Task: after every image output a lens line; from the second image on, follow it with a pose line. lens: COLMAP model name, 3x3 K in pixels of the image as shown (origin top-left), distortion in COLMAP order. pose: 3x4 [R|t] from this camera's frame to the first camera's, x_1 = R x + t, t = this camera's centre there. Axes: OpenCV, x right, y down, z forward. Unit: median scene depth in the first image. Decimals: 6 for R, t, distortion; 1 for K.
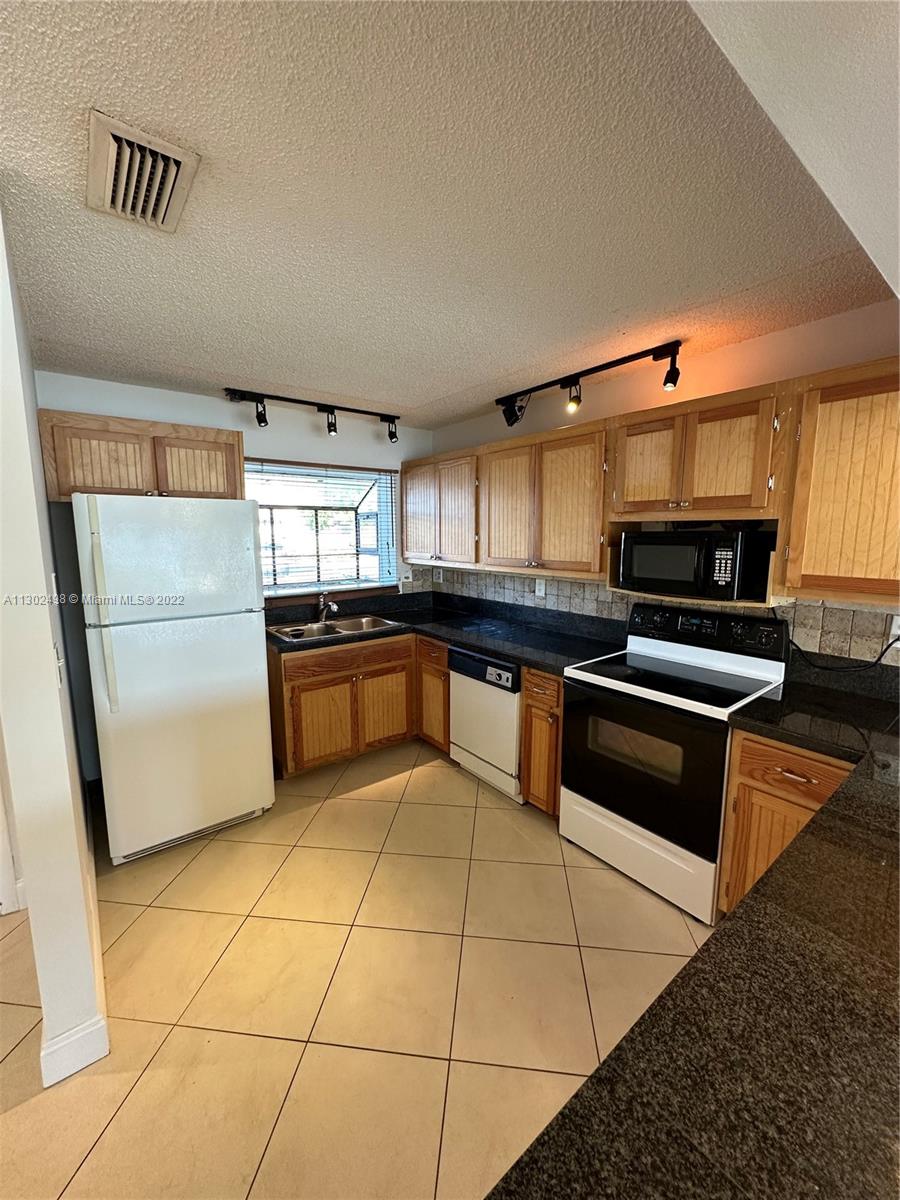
lens RADIAL K [[479.1, 0, 449.5], [0, 479.1, 596.7], [0, 0, 1]] dist [-0.008802, 0.000806]
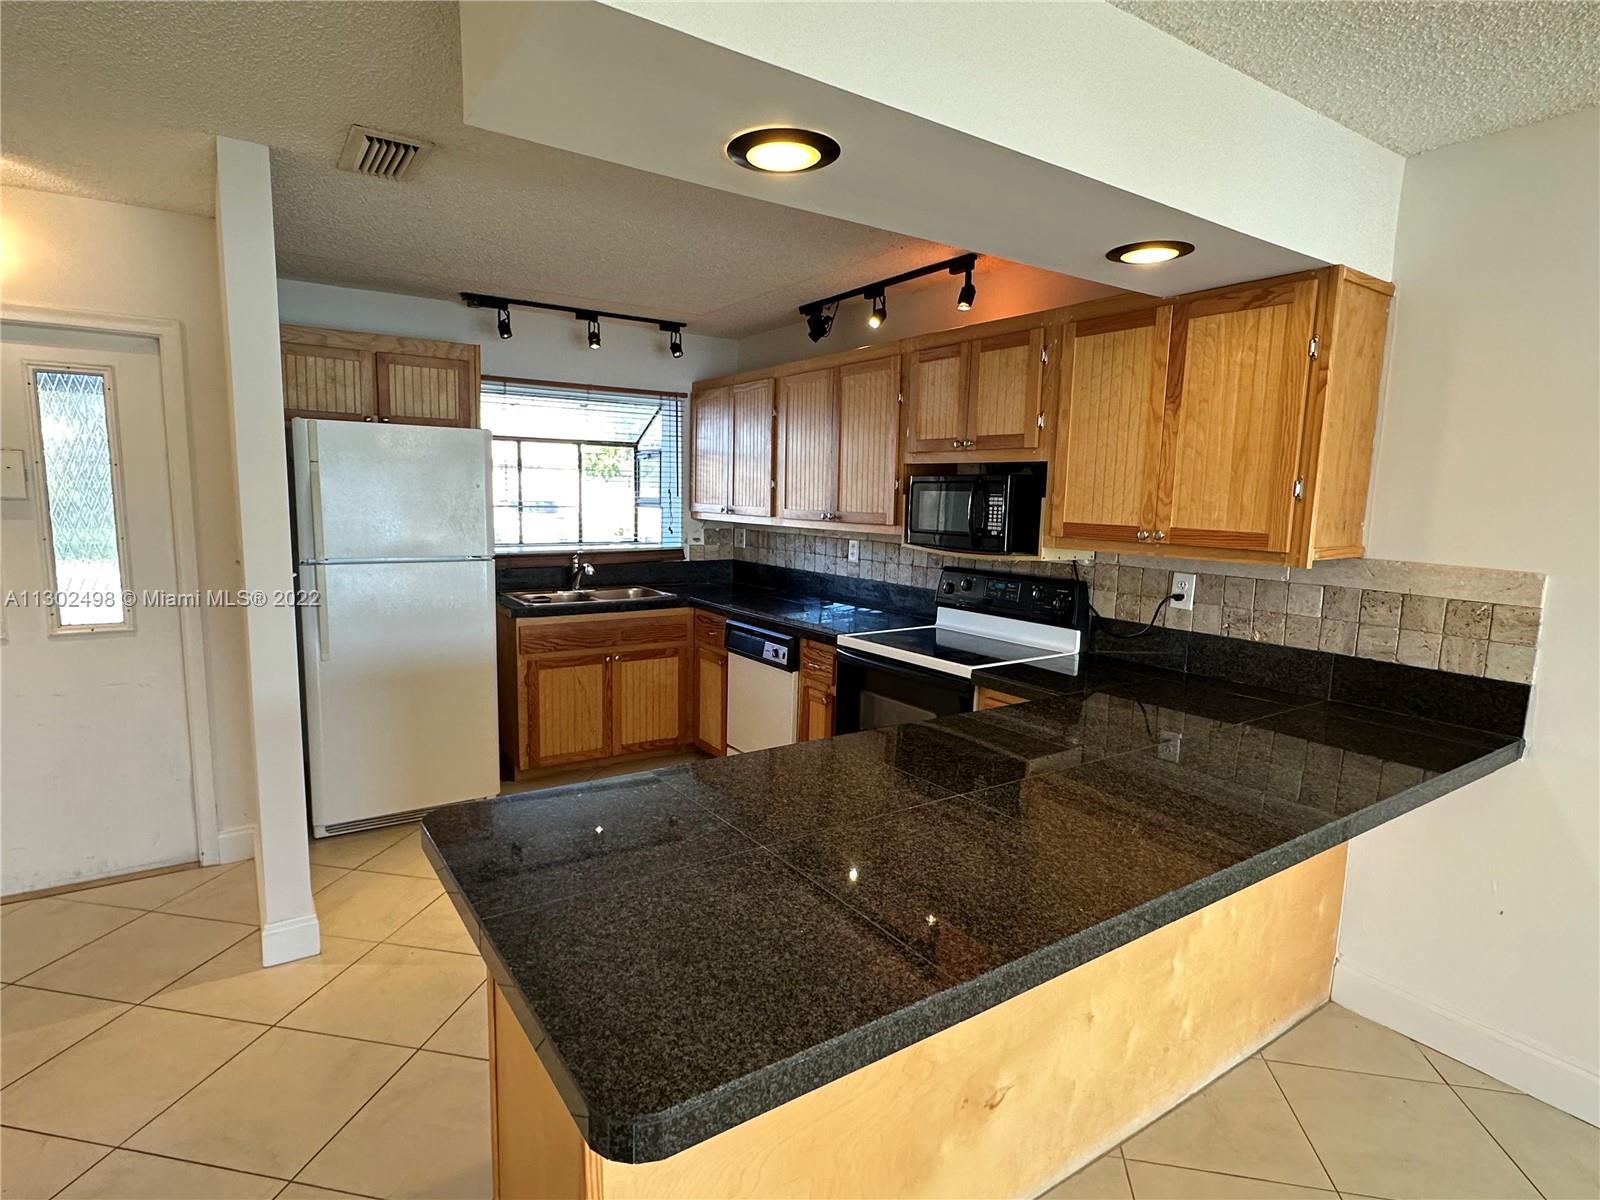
lens RADIAL K [[844.8, 0, 796.6], [0, 844.8, 597.7], [0, 0, 1]] dist [-0.012928, -0.000682]
pose [[0.997373, 0.032984, -0.064489, 0.223624], [-0.033634, 0.999393, -0.009030, 0.084083], [0.064152, 0.011175, 0.997878, -0.415777]]
